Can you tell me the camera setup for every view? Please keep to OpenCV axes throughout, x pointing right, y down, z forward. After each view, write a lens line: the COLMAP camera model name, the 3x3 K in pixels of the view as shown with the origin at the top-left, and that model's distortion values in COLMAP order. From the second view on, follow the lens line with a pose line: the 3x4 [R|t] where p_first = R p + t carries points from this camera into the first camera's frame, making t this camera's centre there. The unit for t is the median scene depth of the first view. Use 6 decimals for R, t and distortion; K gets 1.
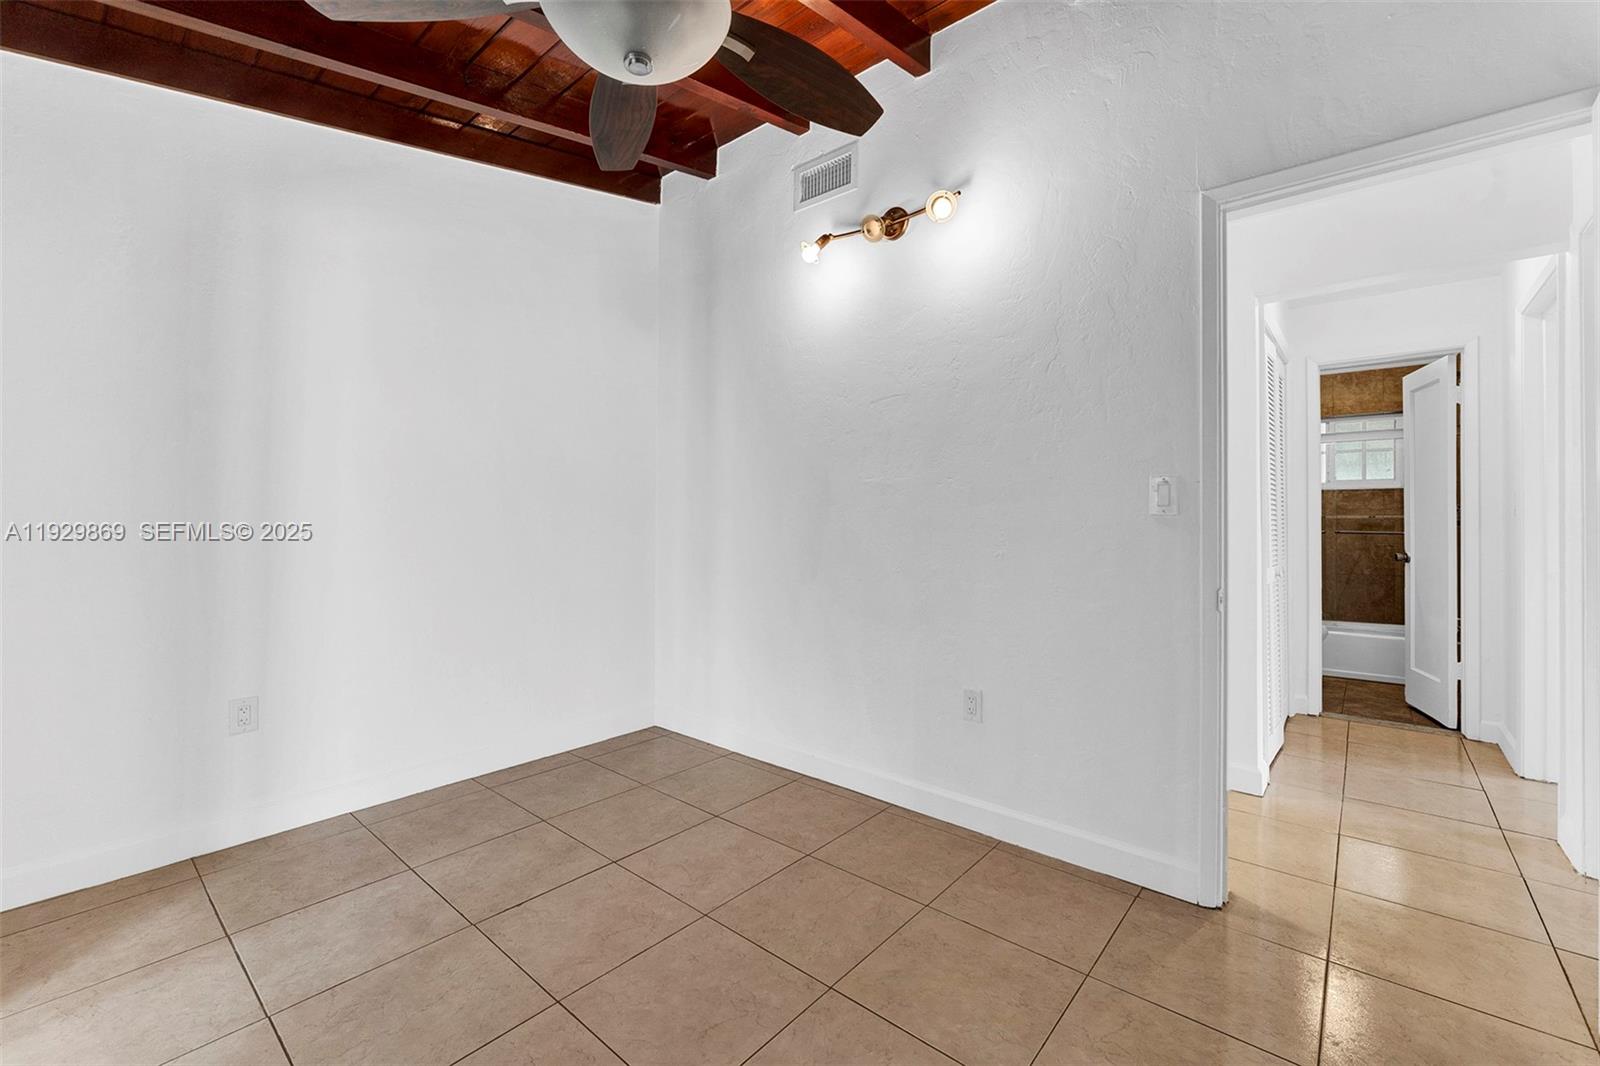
lens RADIAL K [[677.4, 0, 799.3], [0, 677.4, 533.3], [0, 0, 1]] dist [-0.001418, 0.000398]
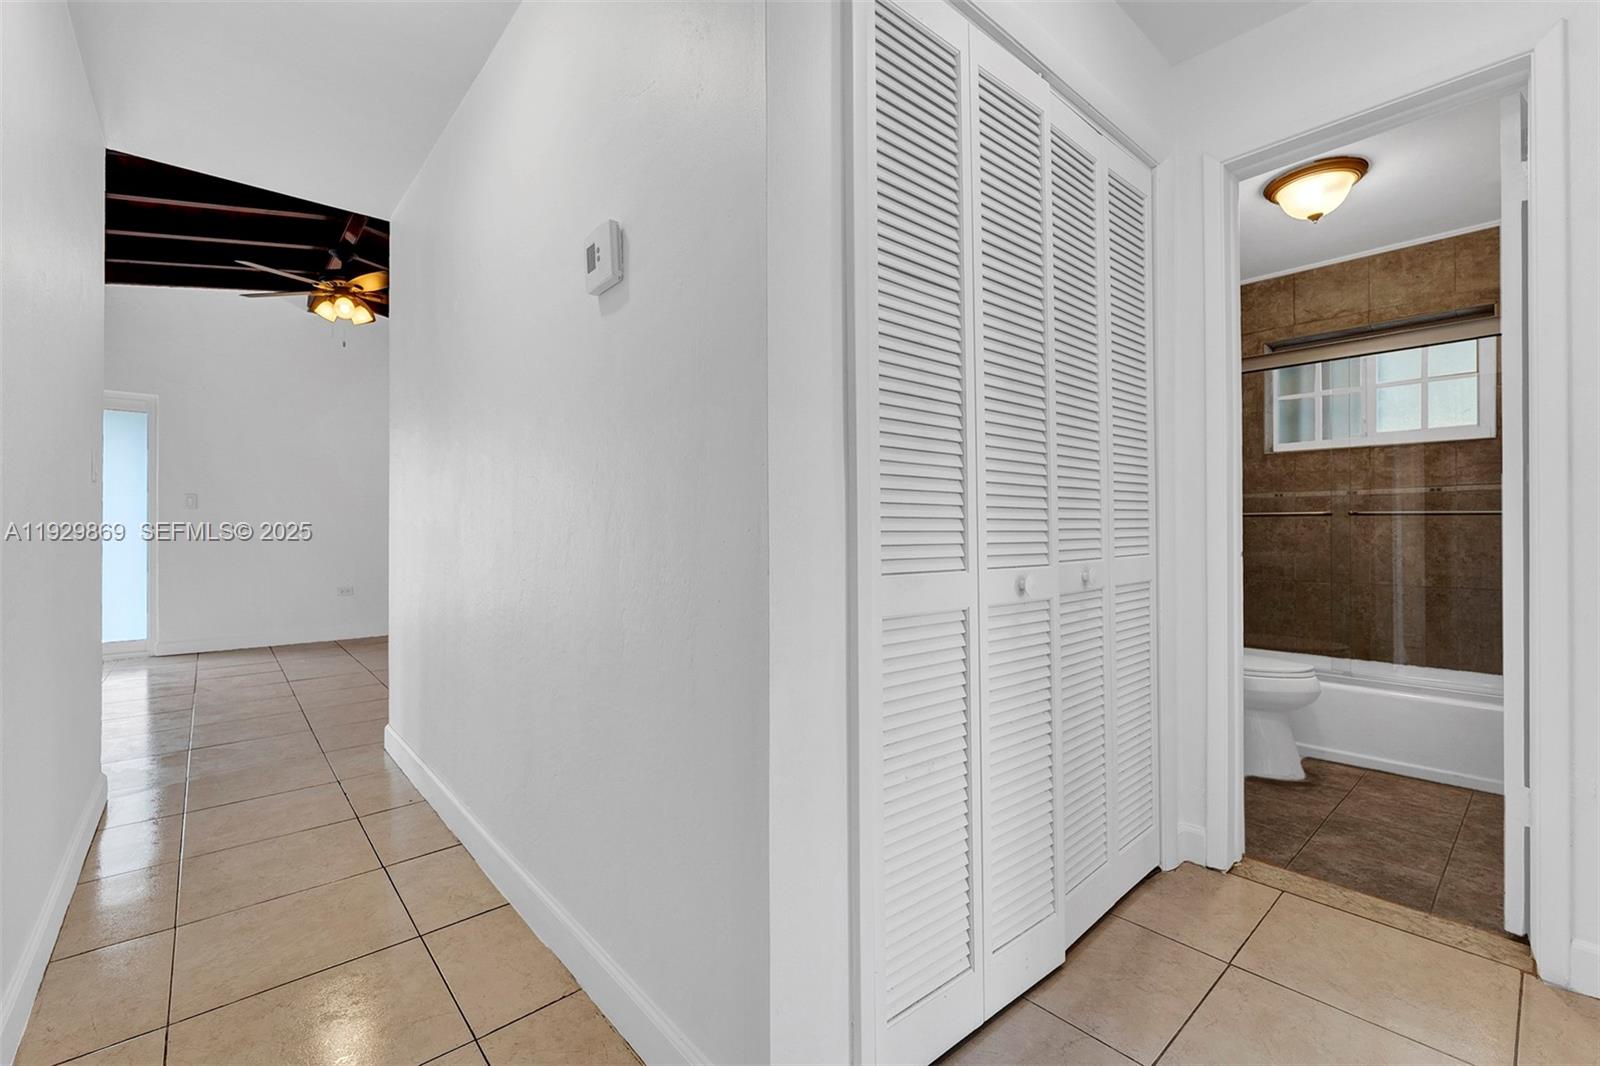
lens RADIAL K [[677.4, 0, 809.4], [0, 677.4, 533.8], [0, 0, 1]] dist [-0.001418, 0.000398]
pose [[0.989366, 0.001227, -0.145443, 0.386406], [-0.002874, 0.999934, -0.011117, 0.022290], [0.145420, 0.011417, 0.989304, 0.333147]]
